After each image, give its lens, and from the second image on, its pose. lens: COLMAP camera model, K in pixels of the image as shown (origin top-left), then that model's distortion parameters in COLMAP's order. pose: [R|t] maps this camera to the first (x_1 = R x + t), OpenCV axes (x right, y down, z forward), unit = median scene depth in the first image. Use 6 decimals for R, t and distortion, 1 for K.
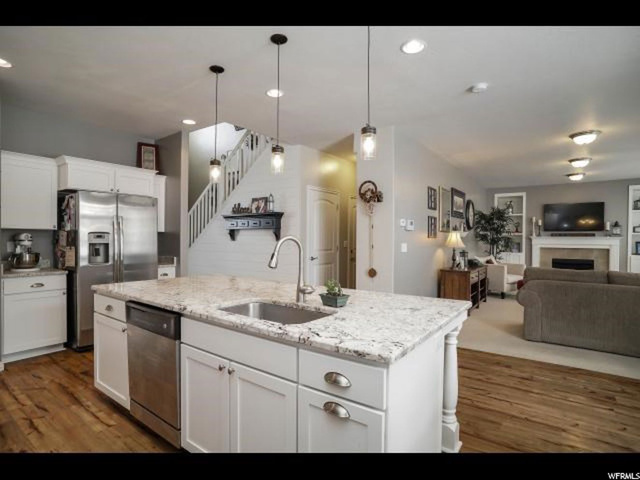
lens RADIAL K [[337.1, 0, 313.4], [0, 337.1, 242.6], [0, 0, 1]] dist [-0.038222, 0.011718]
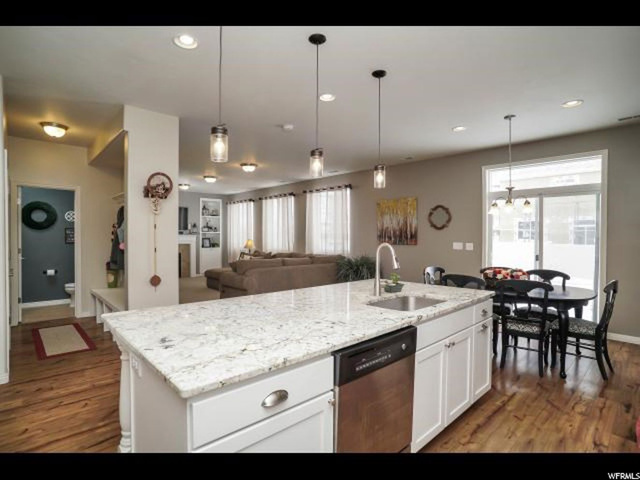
lens RADIAL K [[337.1, 0, 321.2], [0, 337.1, 236.4], [0, 0, 1]] dist [-0.038222, 0.011718]
pose [[0.172399, -0.011593, 0.984959, -0.588214], [0.019104, 0.999782, 0.008423, -0.021775], [-0.984842, 0.017365, 0.172583, 0.441659]]
